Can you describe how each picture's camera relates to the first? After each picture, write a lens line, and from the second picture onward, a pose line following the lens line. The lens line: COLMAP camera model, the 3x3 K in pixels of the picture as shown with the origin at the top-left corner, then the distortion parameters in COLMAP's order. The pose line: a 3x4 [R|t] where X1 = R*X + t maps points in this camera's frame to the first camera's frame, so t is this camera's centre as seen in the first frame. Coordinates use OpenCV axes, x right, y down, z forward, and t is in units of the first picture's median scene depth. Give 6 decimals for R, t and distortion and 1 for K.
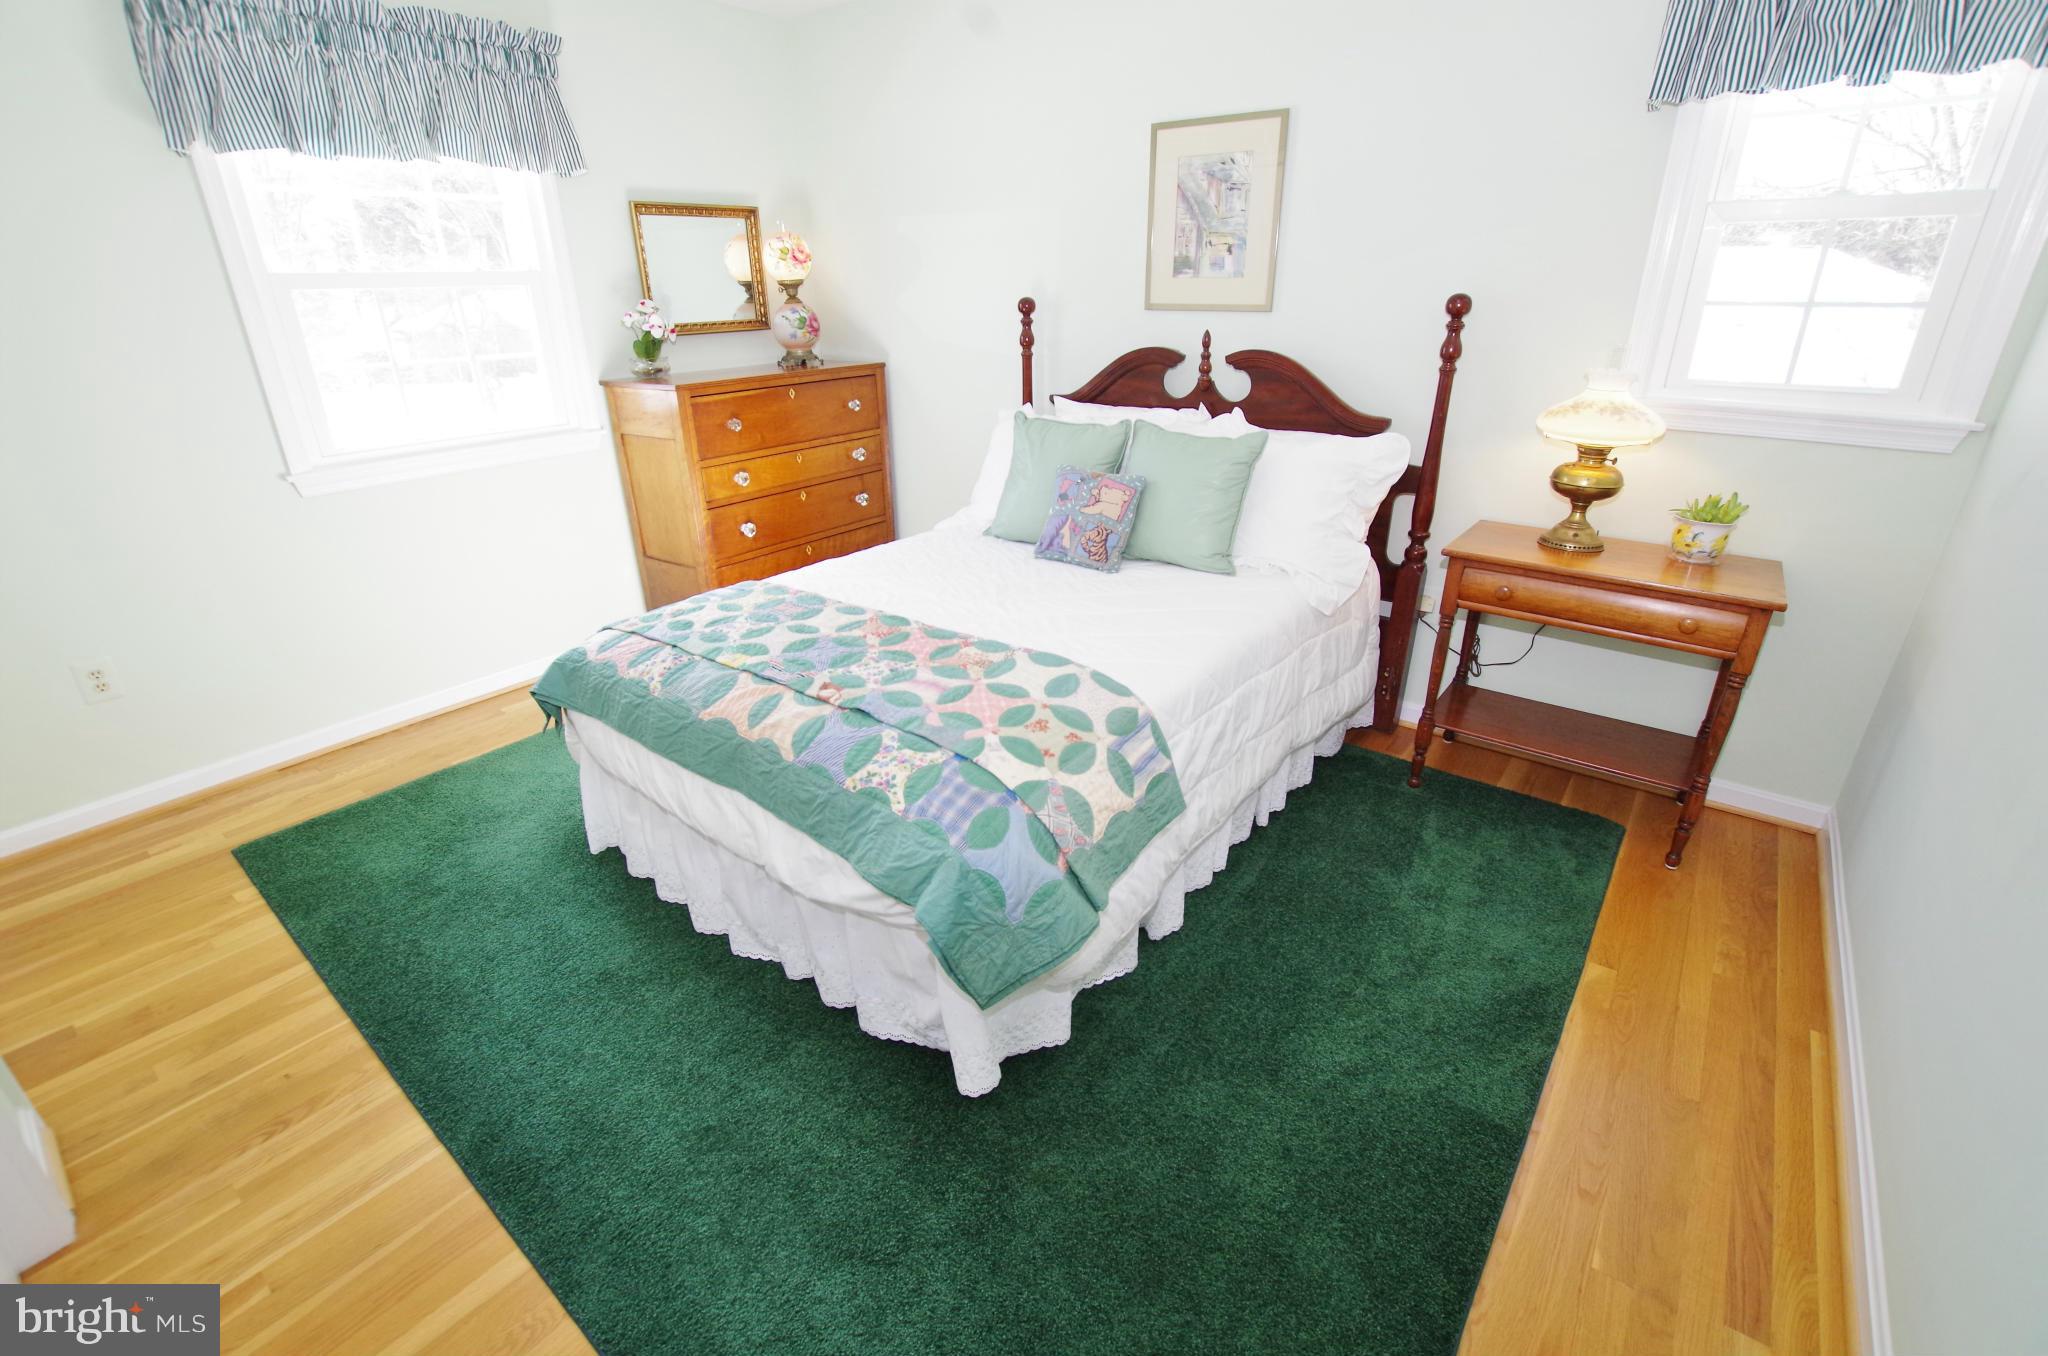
lens RADIAL K [[900.8, 0, 1013.5], [0, 900.8, 680.8], [0, 0, 1]] dist [-0.039551, 0.007995]
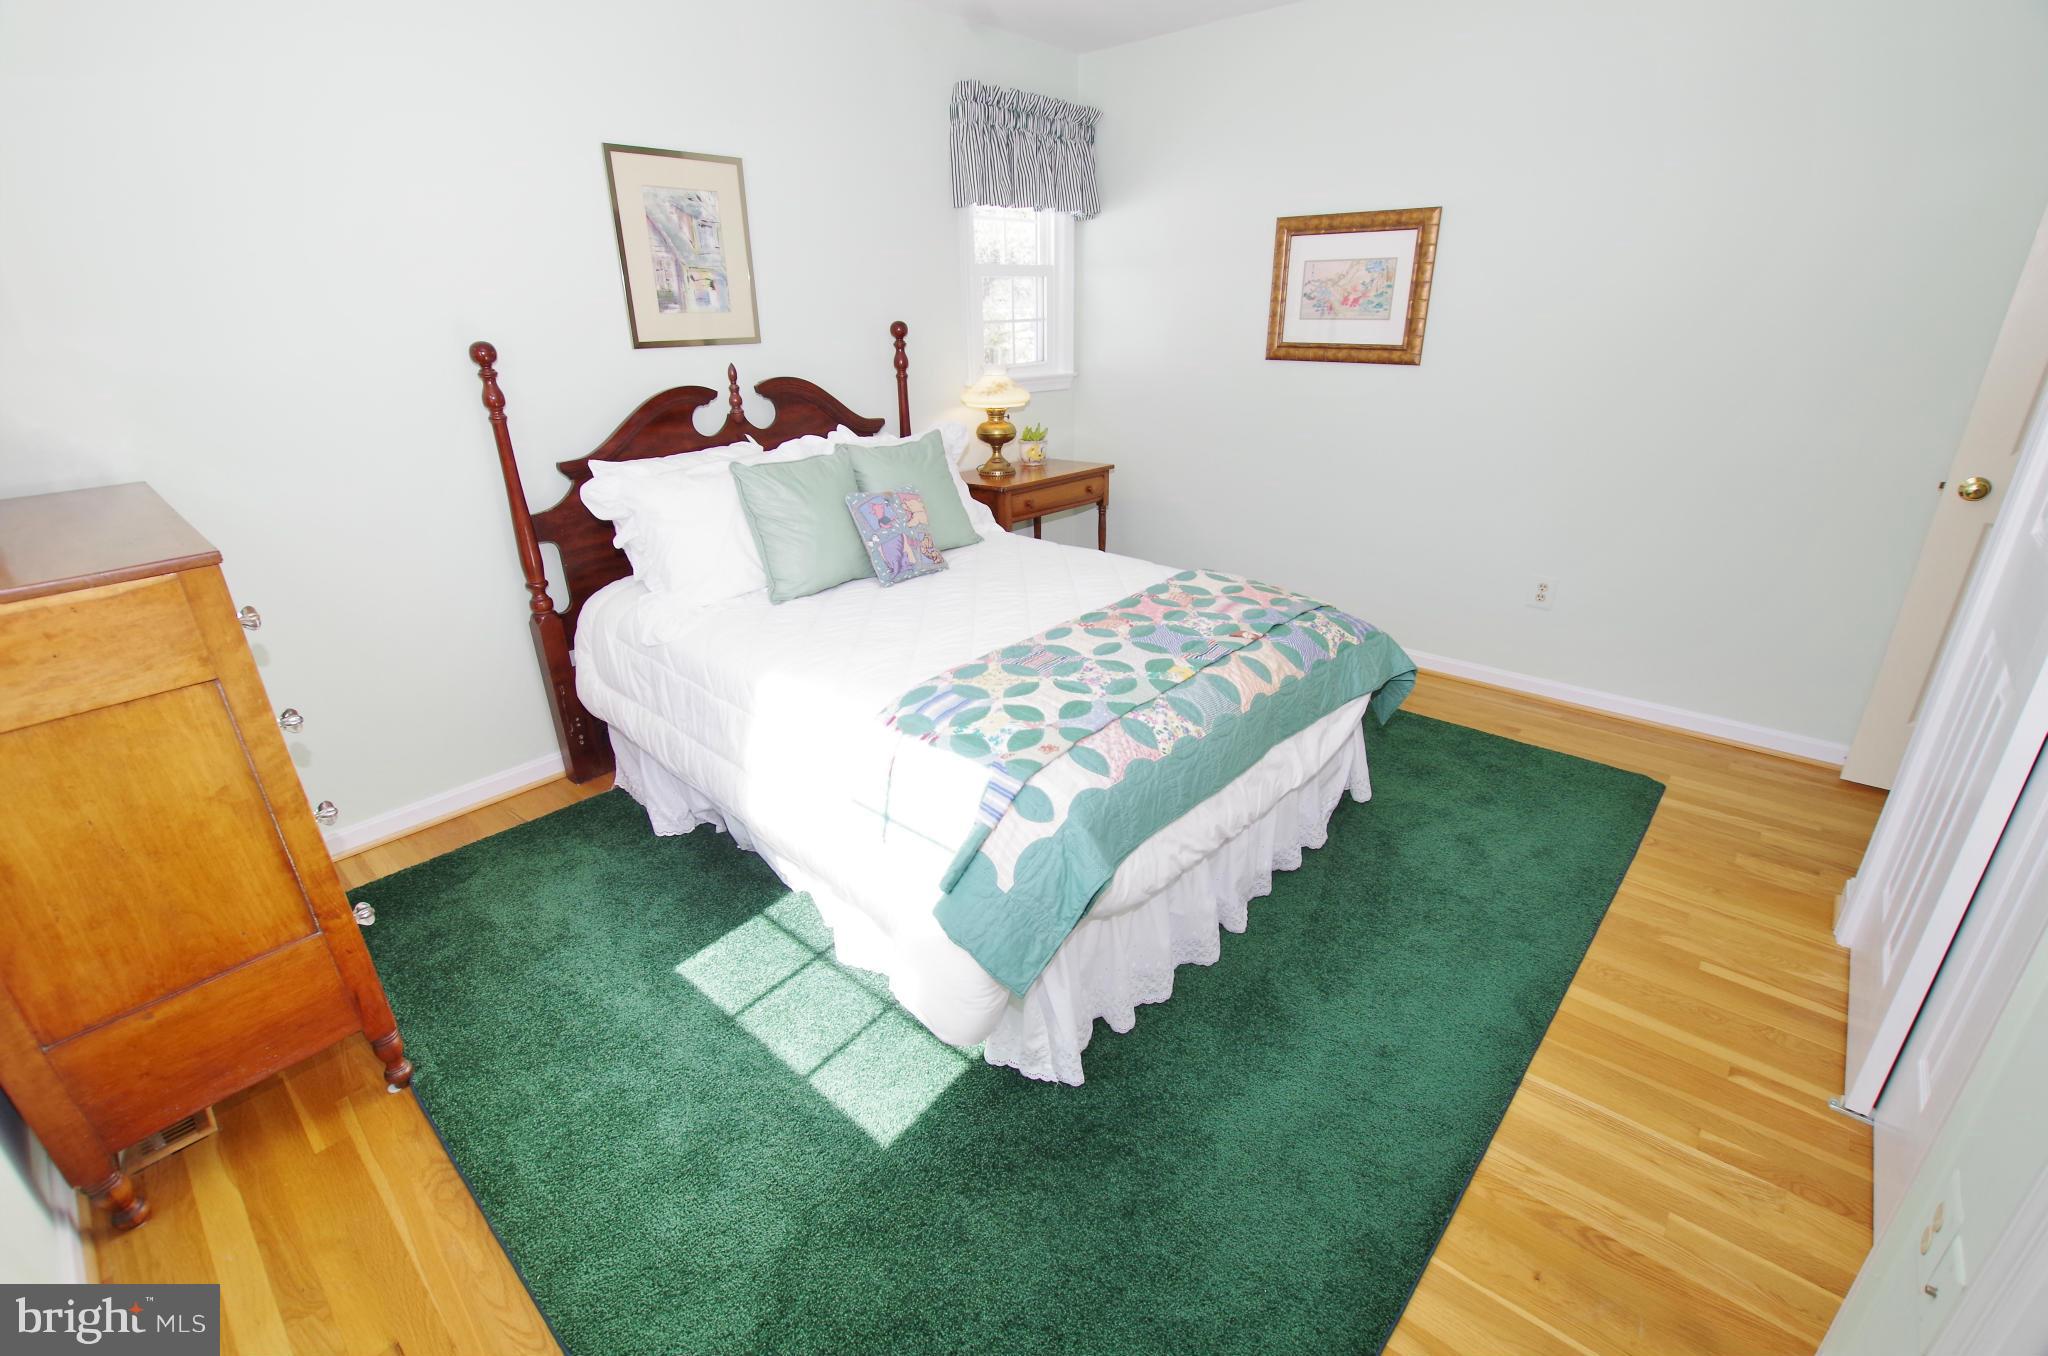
lens RADIAL K [[900.8, 0, 1013.5], [0, 900.8, 680.8], [0, 0, 1]] dist [-0.039551, 0.007995]
pose [[0.072865, -0.371844, 0.925431, -0.945965], [0.419761, 0.853145, 0.309749, -0.305037], [-0.904705, 0.365890, 0.218250, 0.716618]]
